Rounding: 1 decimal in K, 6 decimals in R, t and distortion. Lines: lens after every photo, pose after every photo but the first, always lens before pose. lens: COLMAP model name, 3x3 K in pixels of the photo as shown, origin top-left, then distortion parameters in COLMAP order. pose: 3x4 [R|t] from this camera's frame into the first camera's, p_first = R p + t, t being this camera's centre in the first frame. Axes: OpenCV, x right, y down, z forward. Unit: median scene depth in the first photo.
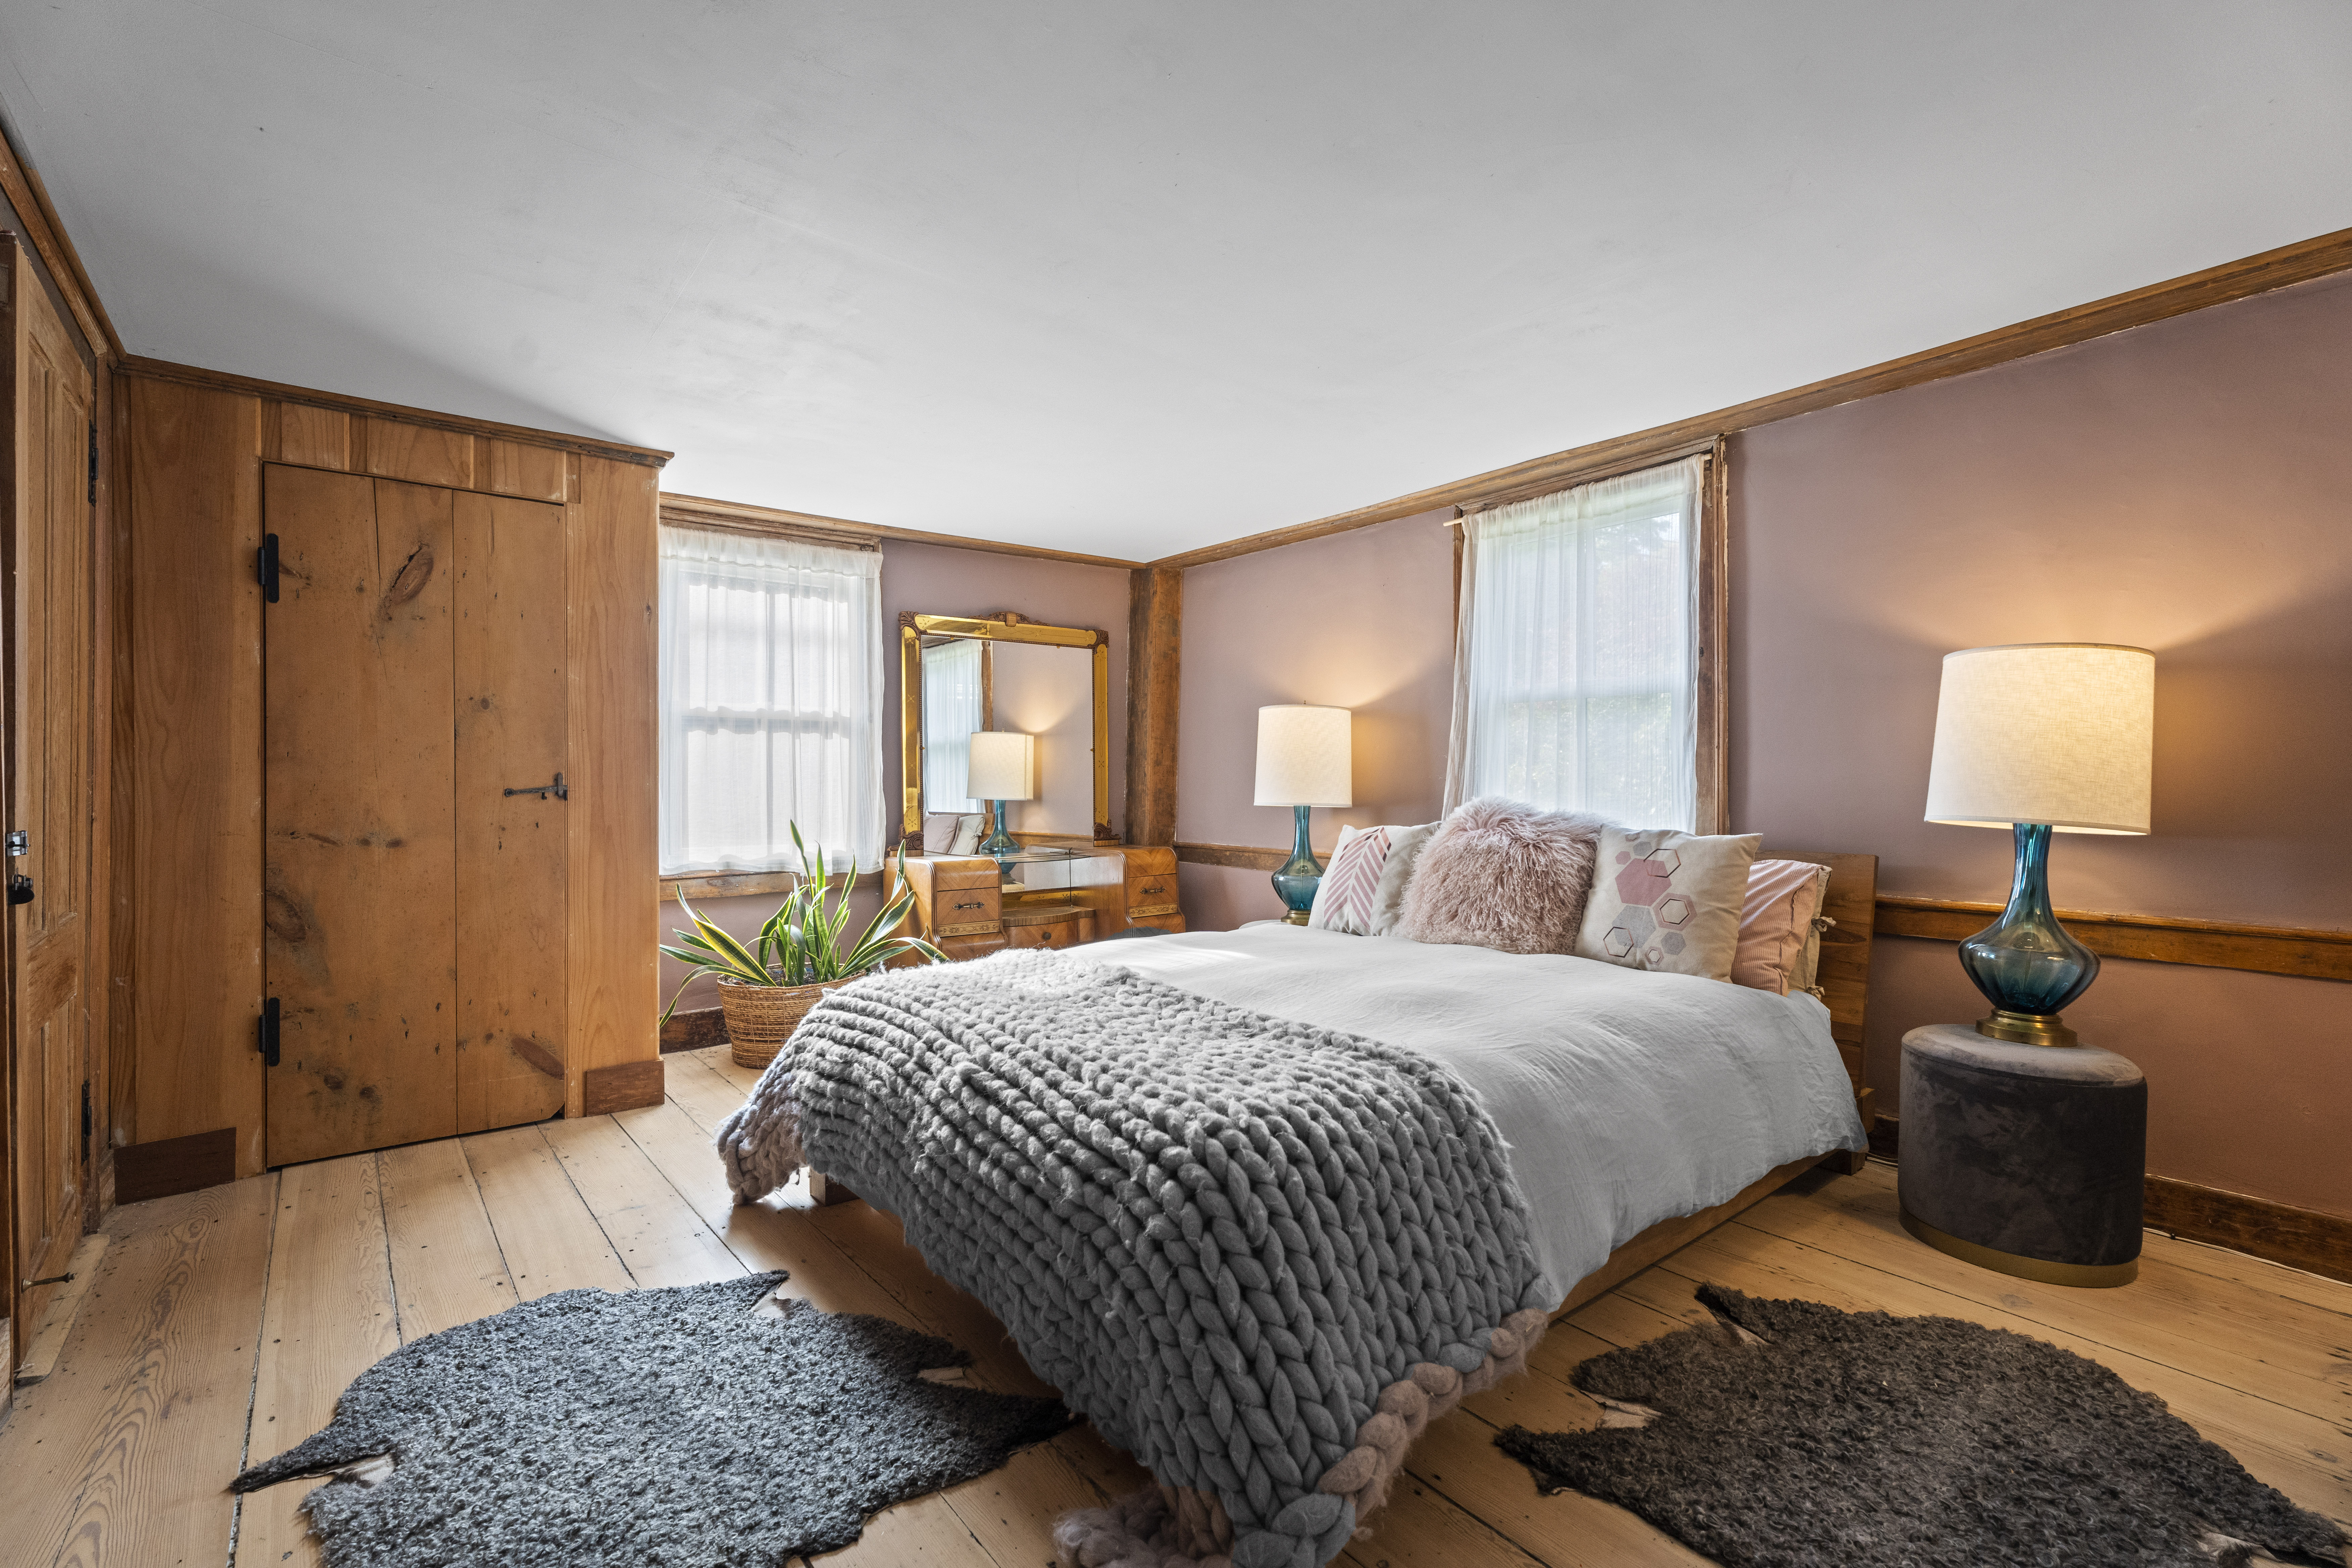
lens RADIAL K [[1043.3, 0, 1174.2], [0, 1043.3, 791.6], [0, 0, 1]] dist [0.003670, 0.000303]
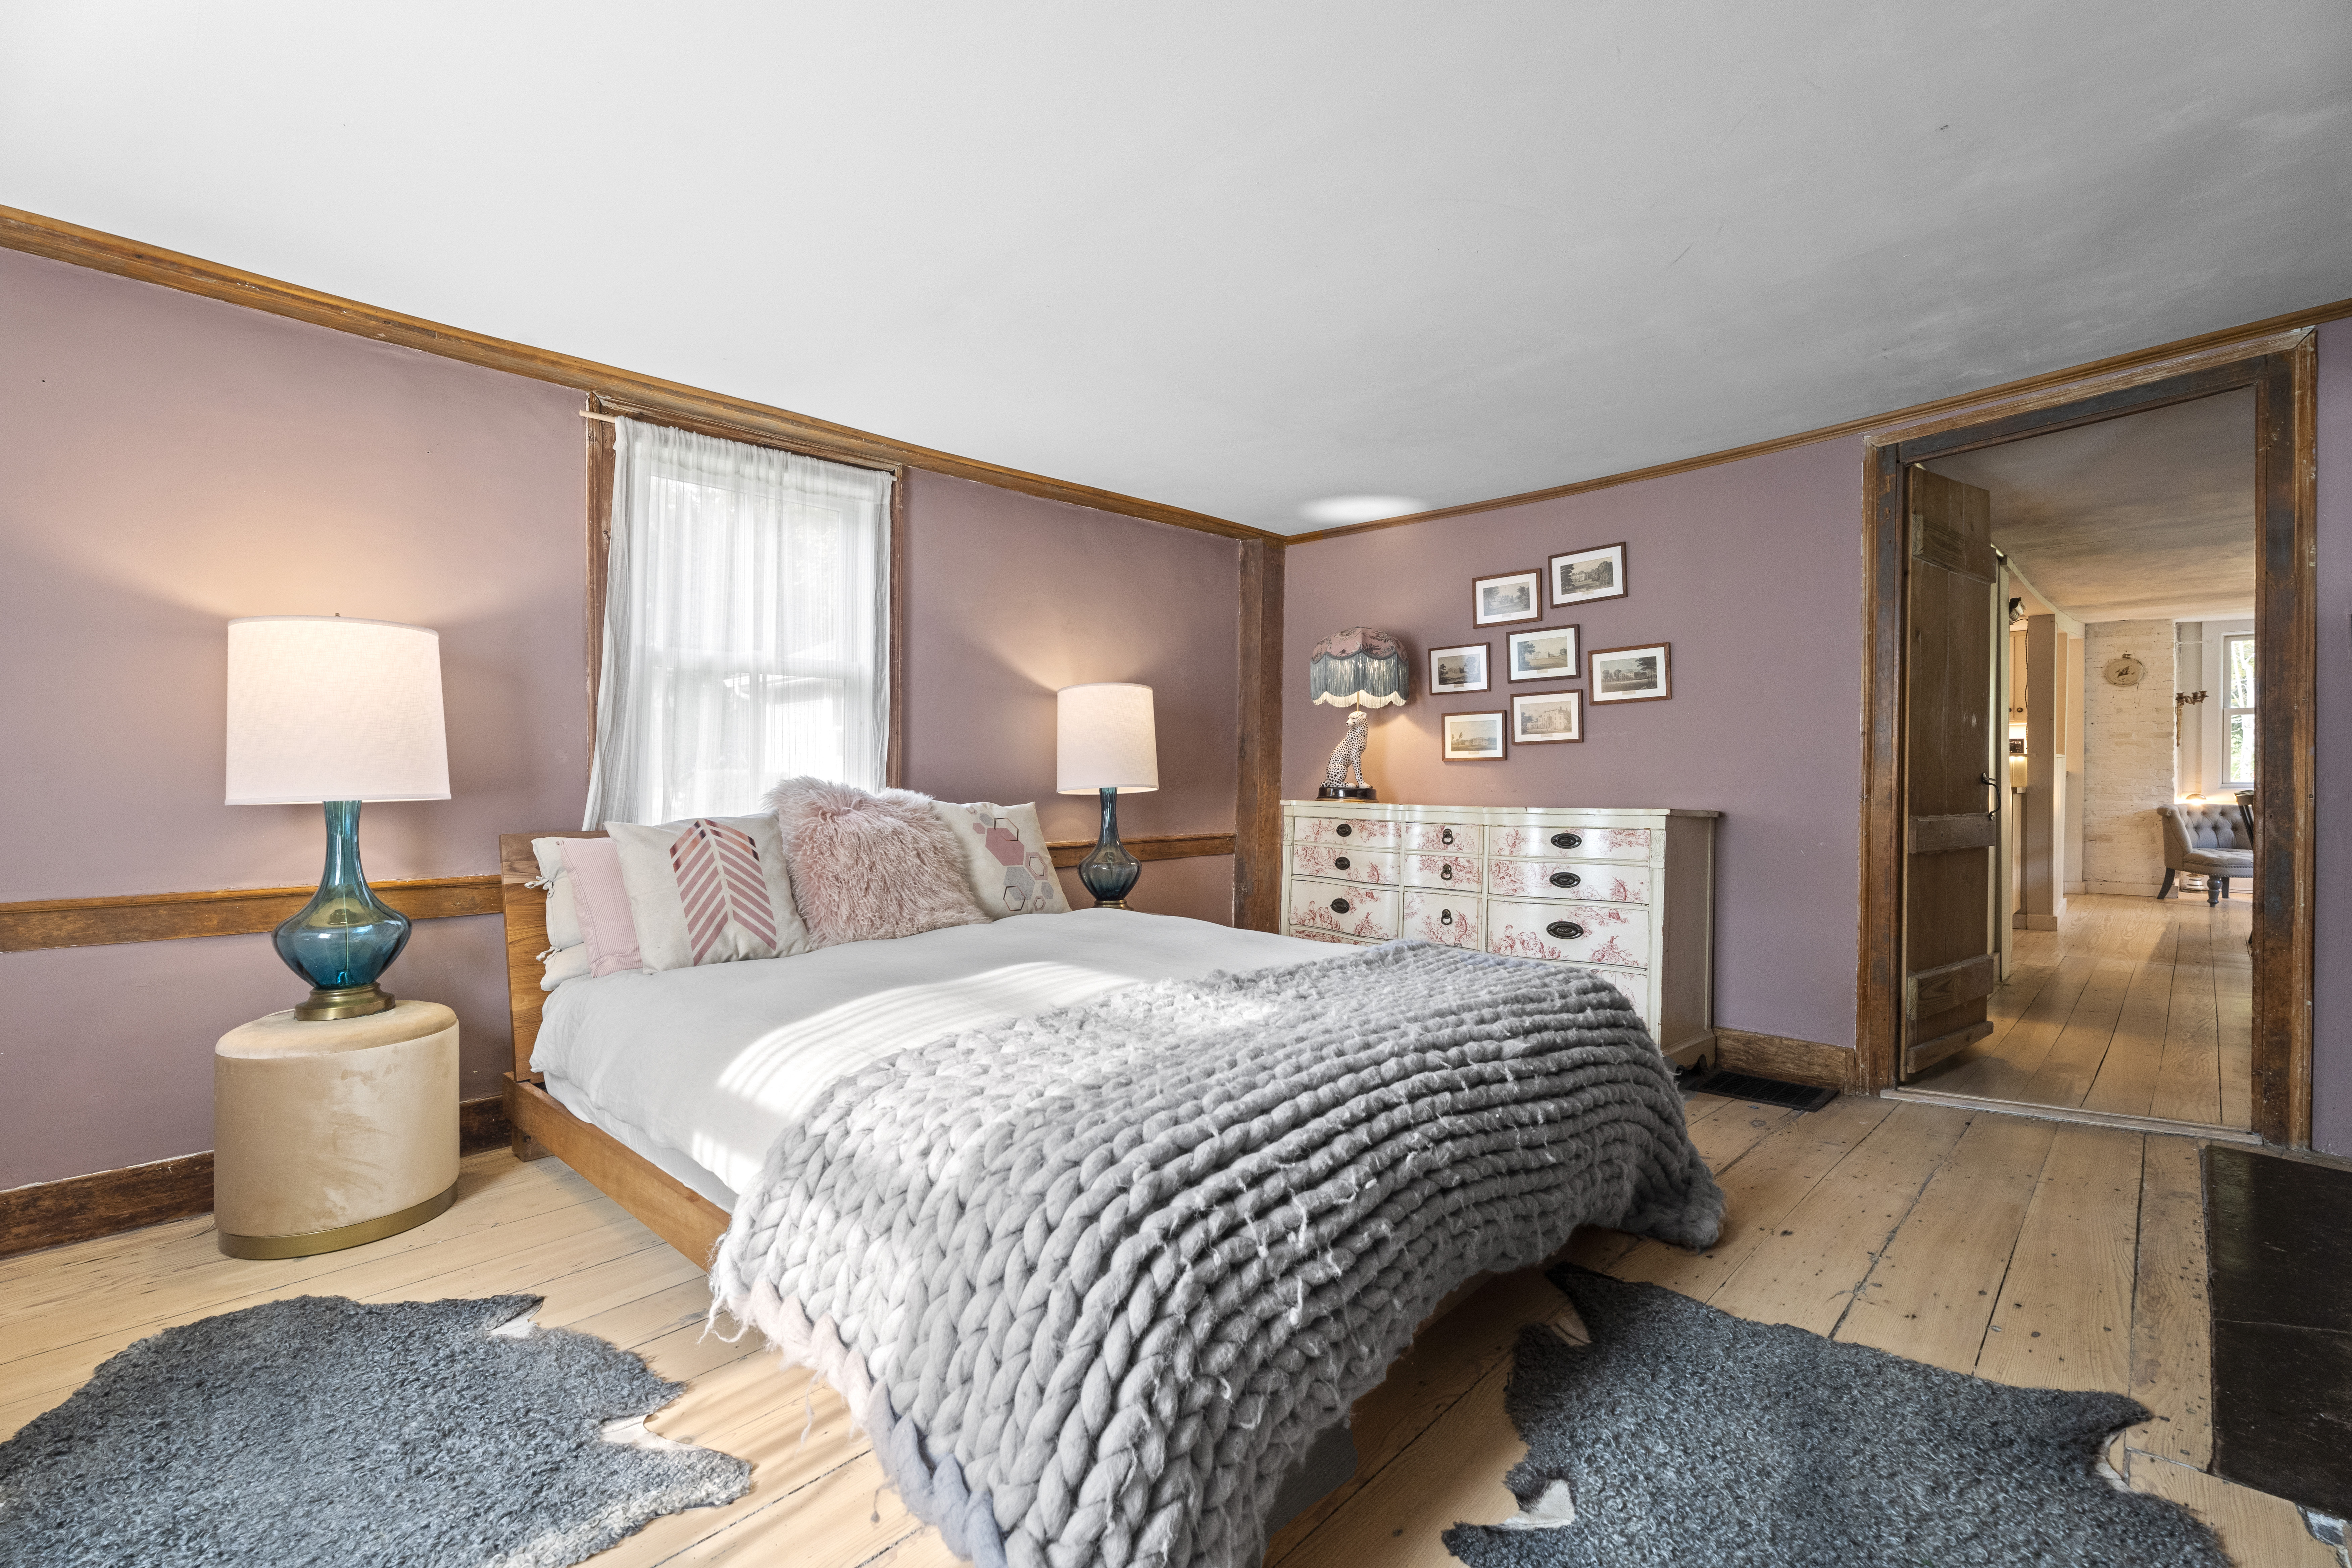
lens RADIAL K [[1043.3, 0, 1166.0], [0, 1043.3, 775.4], [0, 0, 1]] dist [0.003670, 0.000303]
pose [[-0.133772, -0.009099, 0.990970, -0.636798], [0.009174, 0.999904, 0.010419, -0.002941], [-0.990970, 0.010485, -0.133676, 0.819556]]
